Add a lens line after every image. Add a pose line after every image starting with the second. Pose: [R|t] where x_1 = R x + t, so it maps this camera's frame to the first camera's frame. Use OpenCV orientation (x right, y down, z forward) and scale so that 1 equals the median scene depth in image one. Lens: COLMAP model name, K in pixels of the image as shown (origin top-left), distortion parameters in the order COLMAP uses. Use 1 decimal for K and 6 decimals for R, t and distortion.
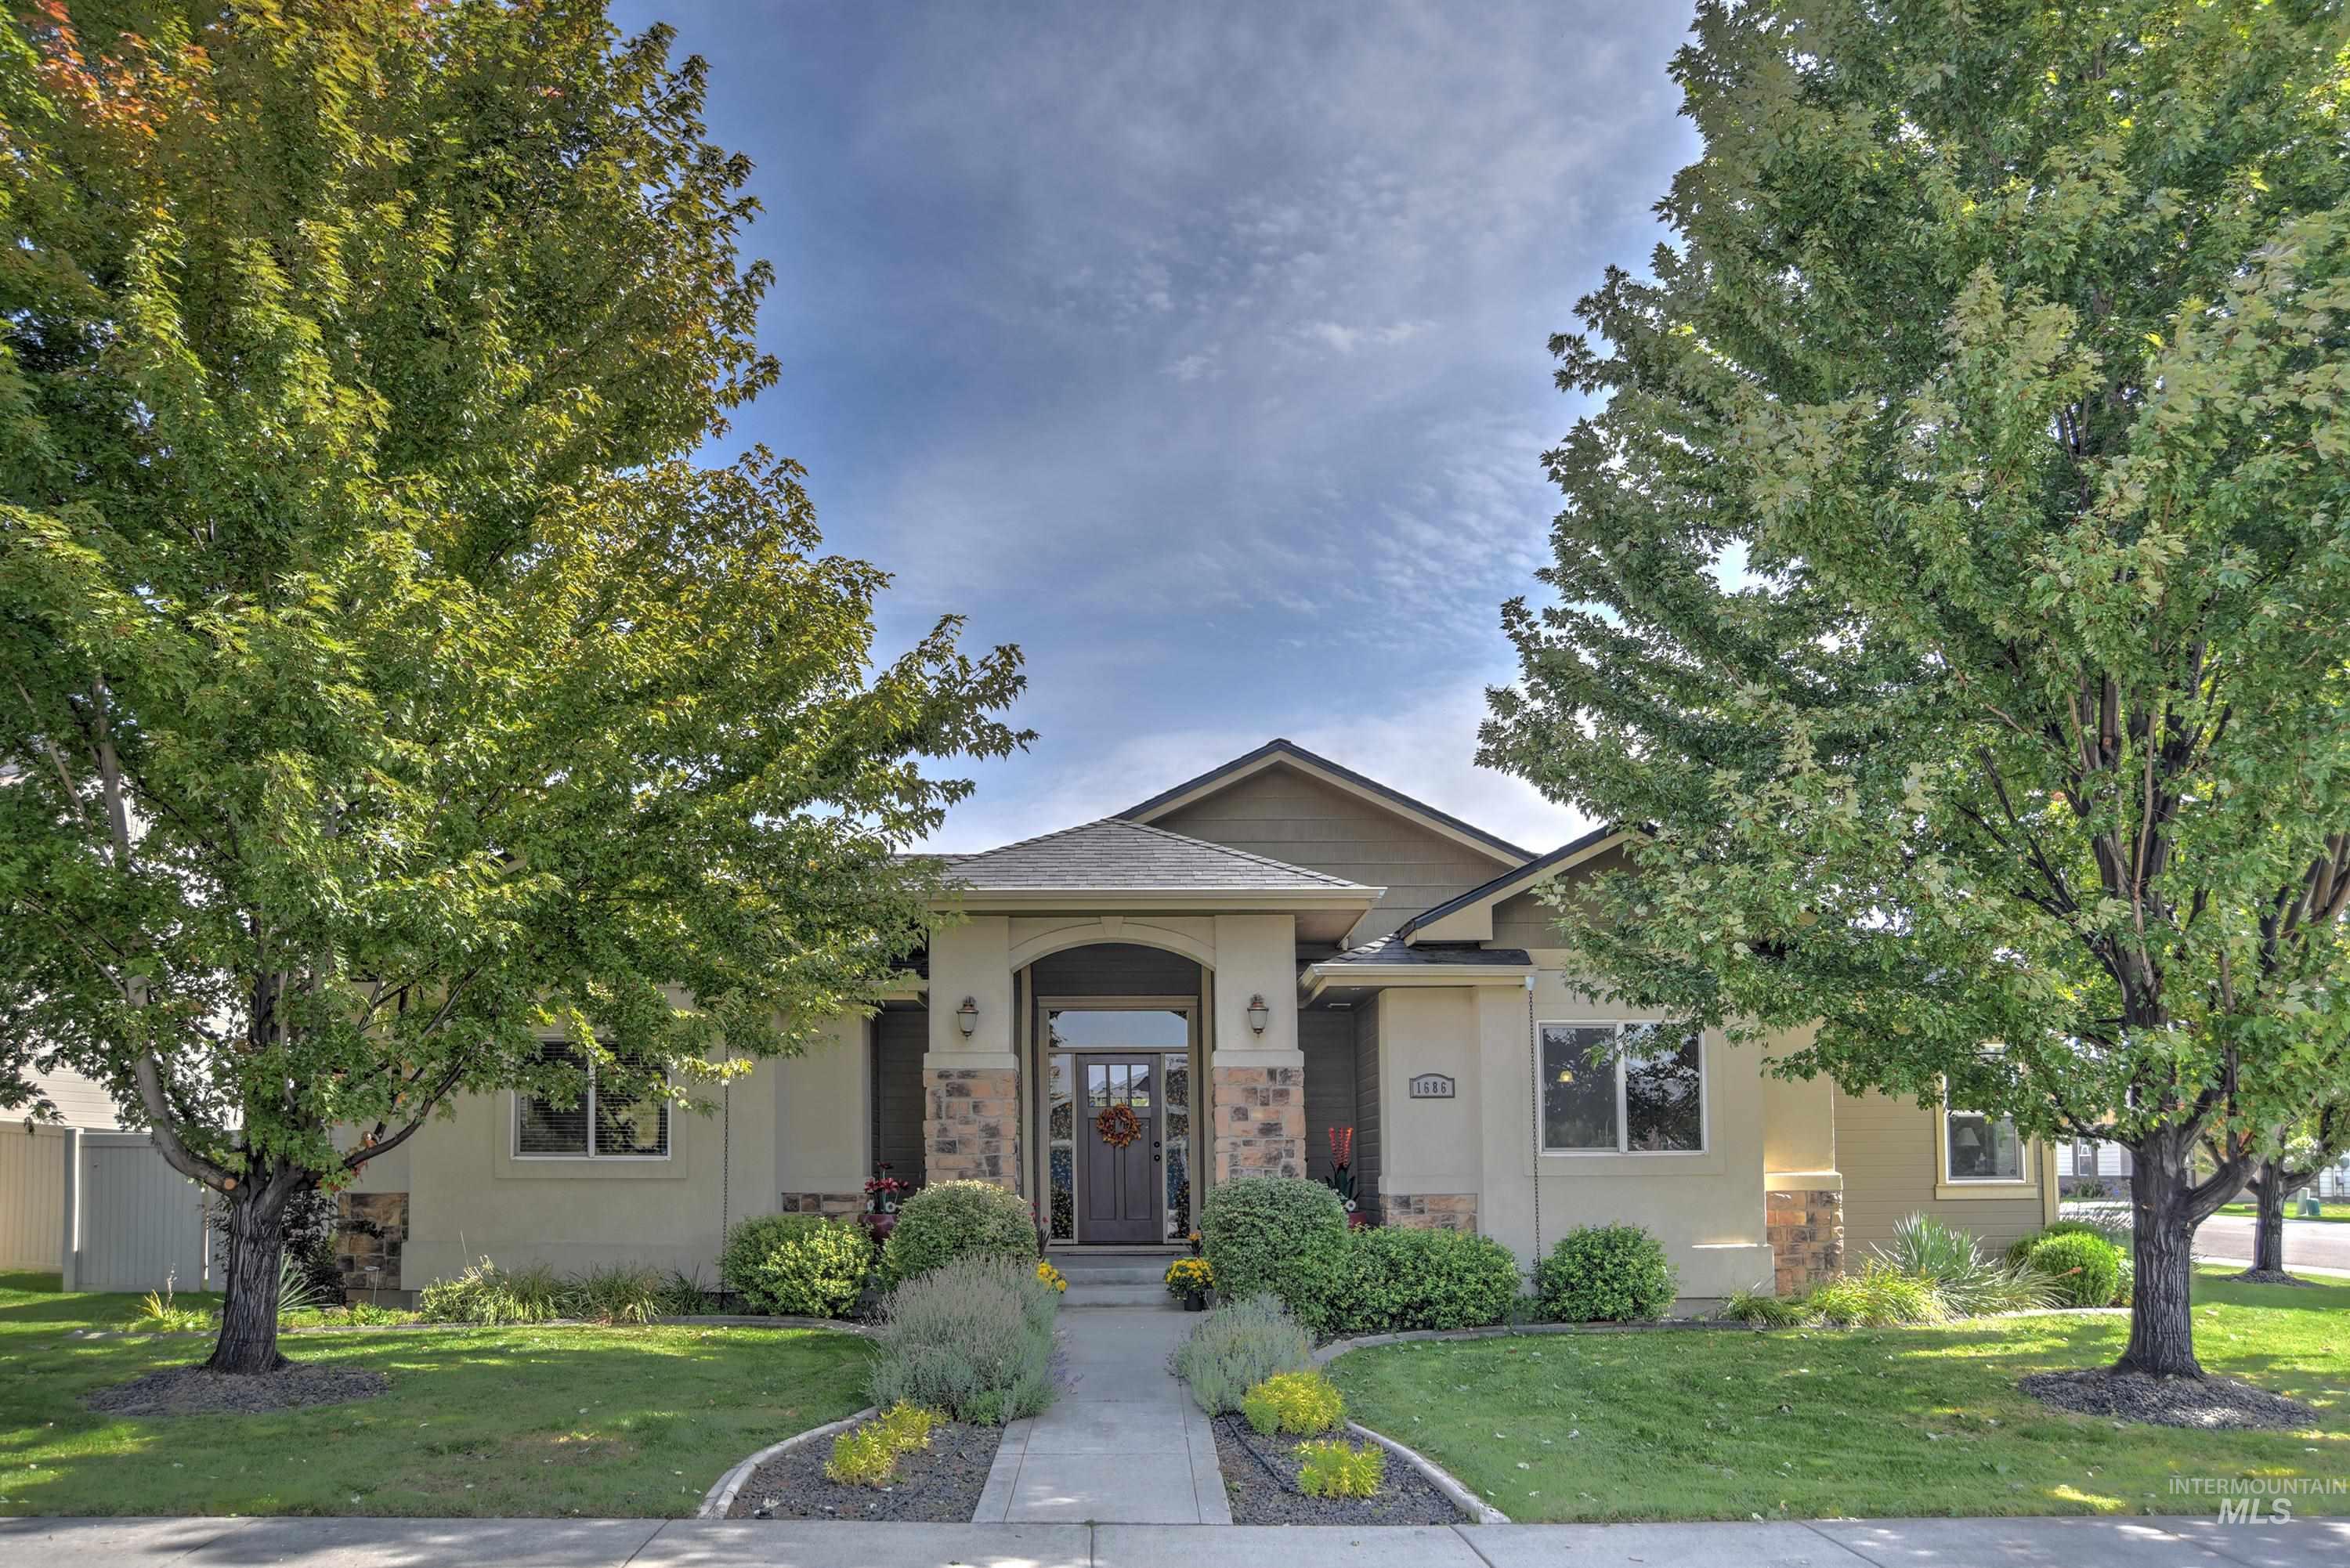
lens RADIAL K [[1554.8, 0, 1175.0], [0, 1554.8, 784.0], [0, 0, 1]] dist [-0.027204, -0.001182]
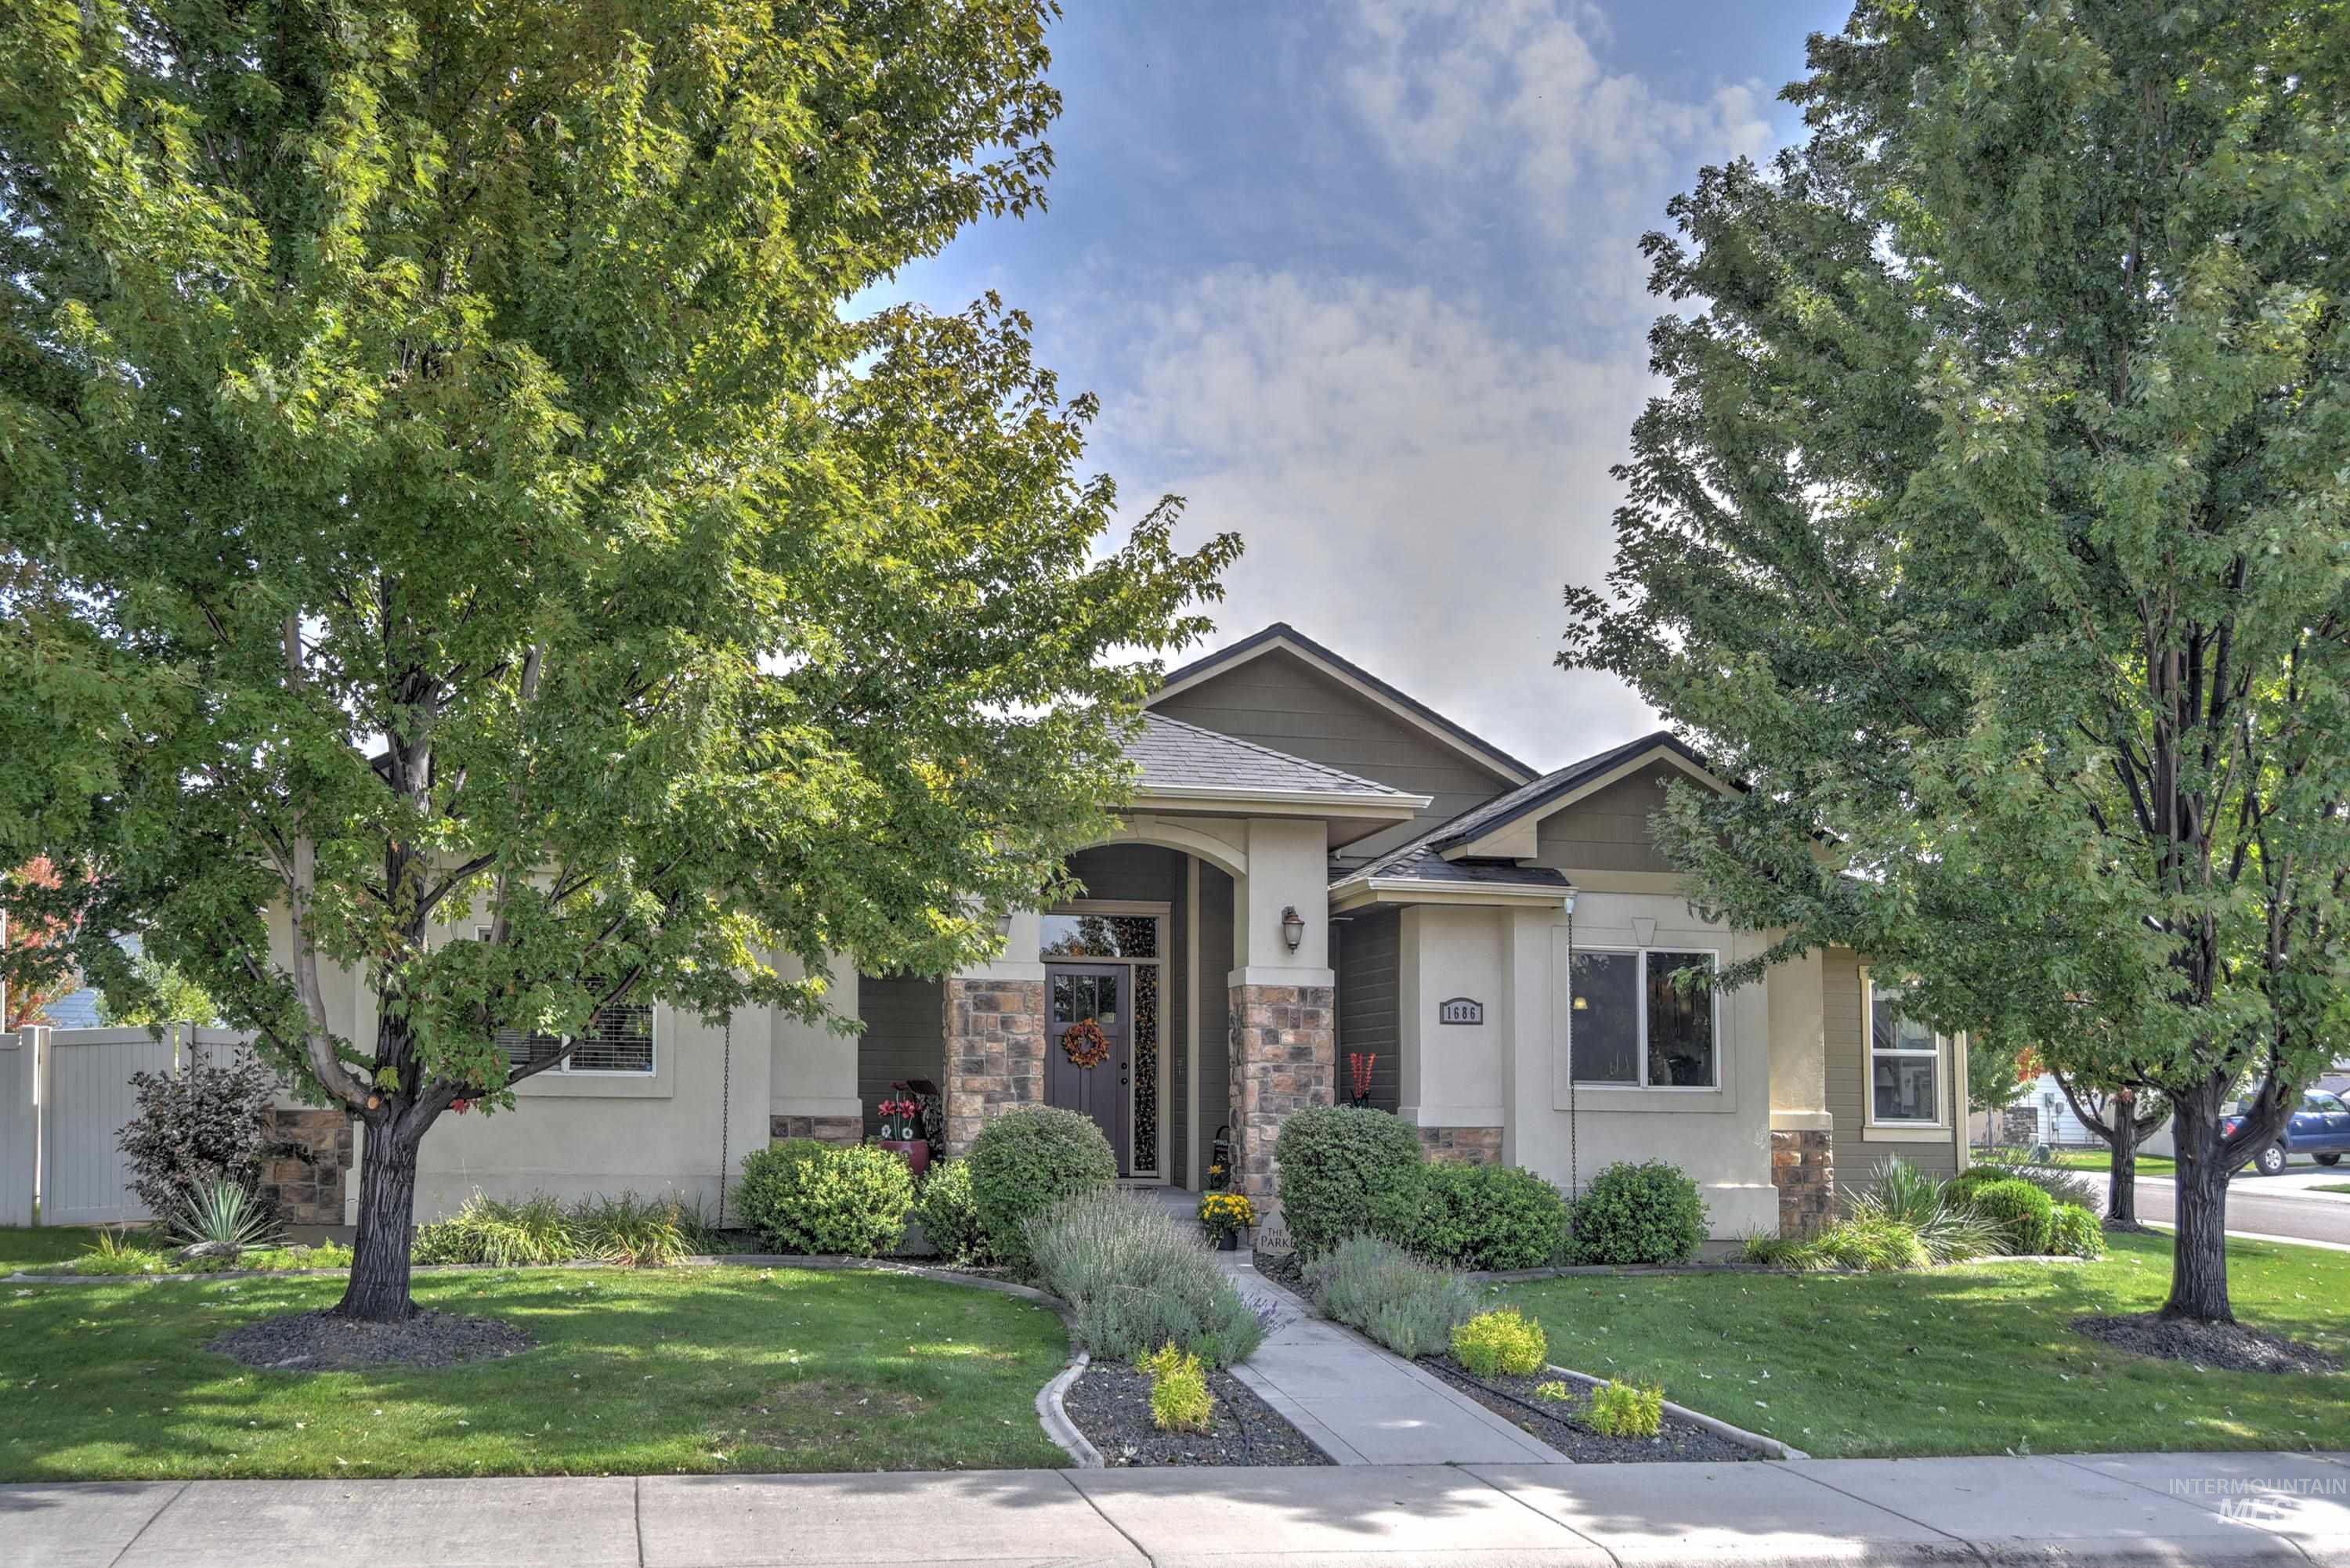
lens RADIAL K [[1828.9, 0, 1174.0], [0, 1828.9, 673.1], [0, 0, 1]] dist [-0.009148, 0.007725]
pose [[0.980996, 0.060887, 0.184225, -0.234609], [-0.064538, 0.997819, 0.013885, -0.013299], [-0.182978, -0.025511, 0.982786, -0.046369]]
